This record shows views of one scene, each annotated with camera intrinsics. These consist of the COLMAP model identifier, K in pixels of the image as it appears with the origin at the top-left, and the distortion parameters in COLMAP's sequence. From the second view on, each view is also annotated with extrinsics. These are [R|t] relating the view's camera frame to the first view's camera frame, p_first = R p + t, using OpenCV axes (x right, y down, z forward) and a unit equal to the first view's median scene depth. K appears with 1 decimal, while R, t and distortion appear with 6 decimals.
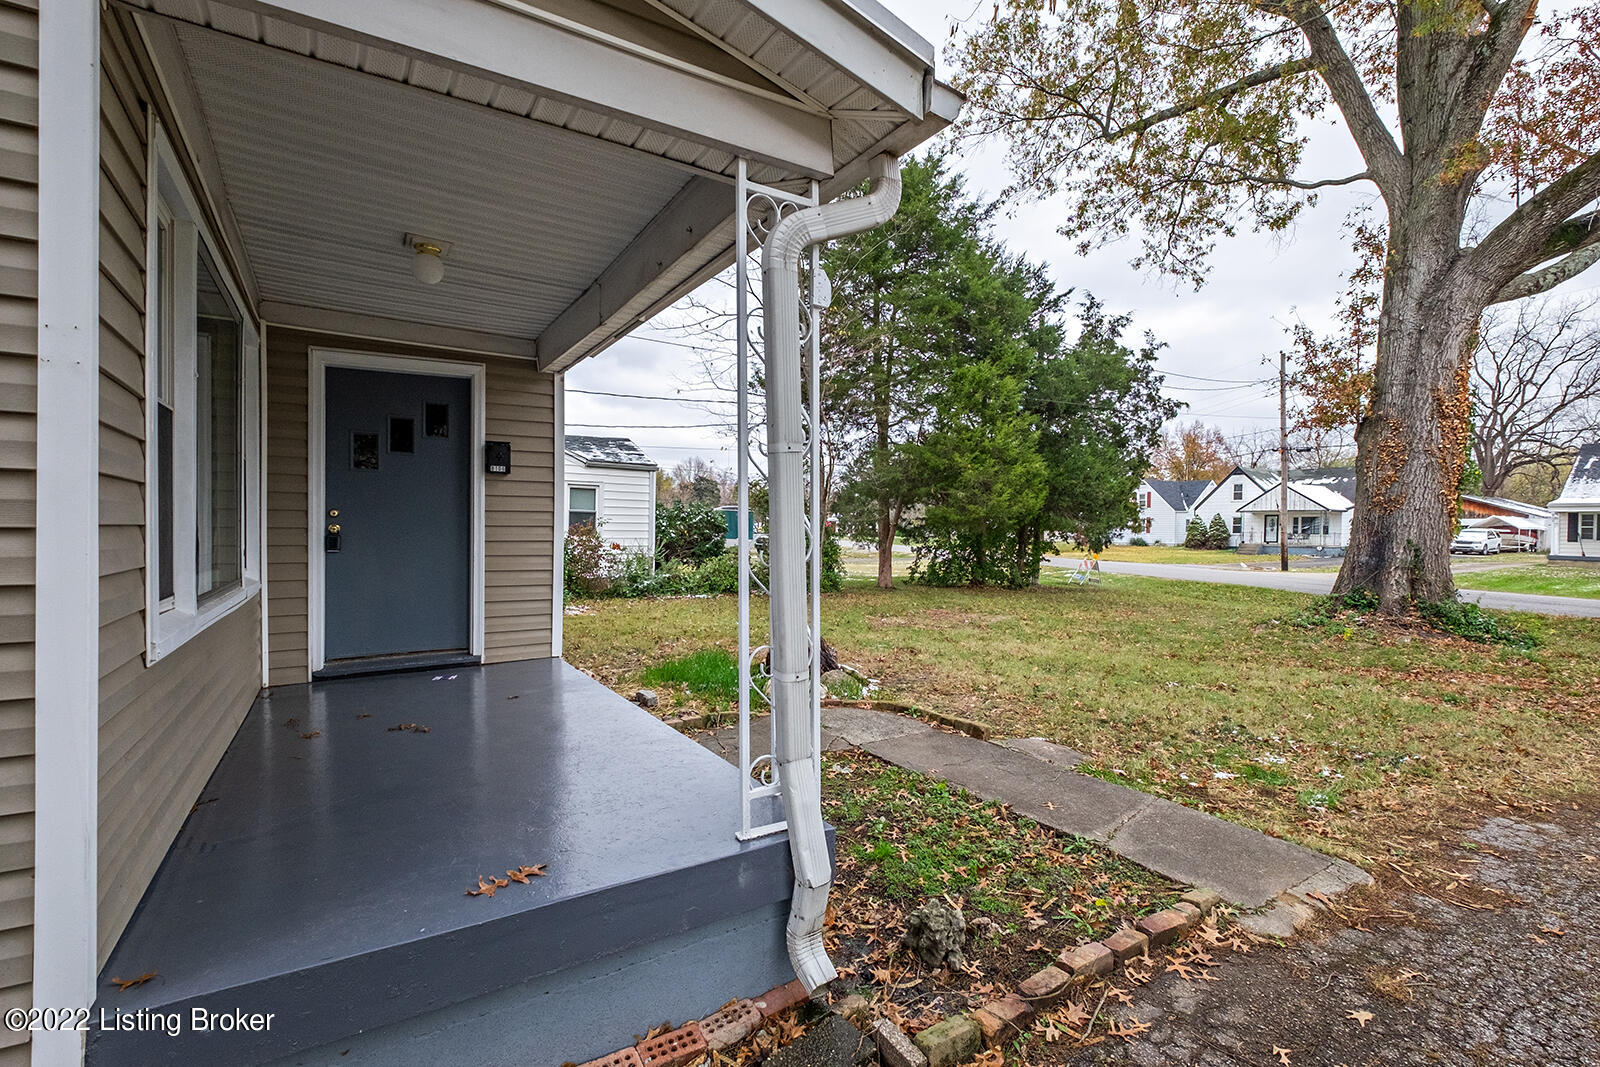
lens RADIAL K [[720.3, 0, 800.0], [0, 720.3, 533.5], [0, 0, 1]] dist [-0.000020, -0.000083]
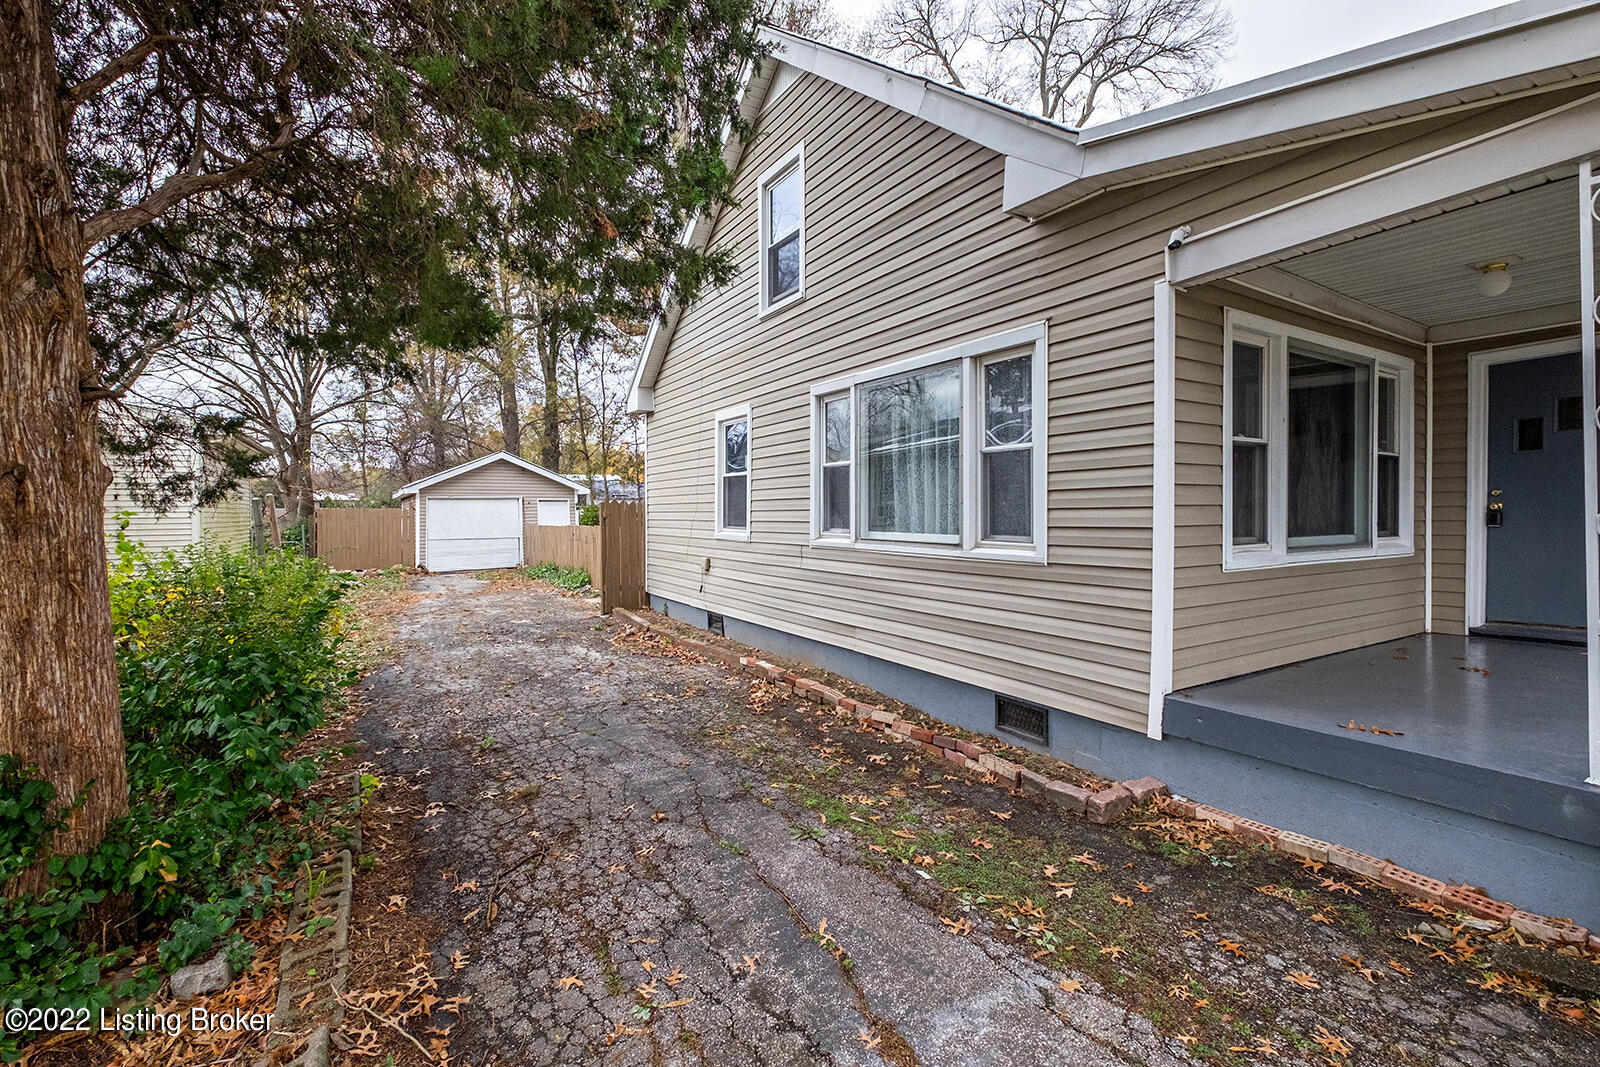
lens RADIAL K [[720.3, 0, 800.0], [0, 720.3, 533.5], [0, 0, 1]] dist [-0.000020, -0.000083]
pose [[-0.014254, 0.015002, -0.999786, 0.525511], [0.007057, 0.999864, 0.014902, 0.011602], [0.999874, -0.006843, -0.014358, -0.089614]]
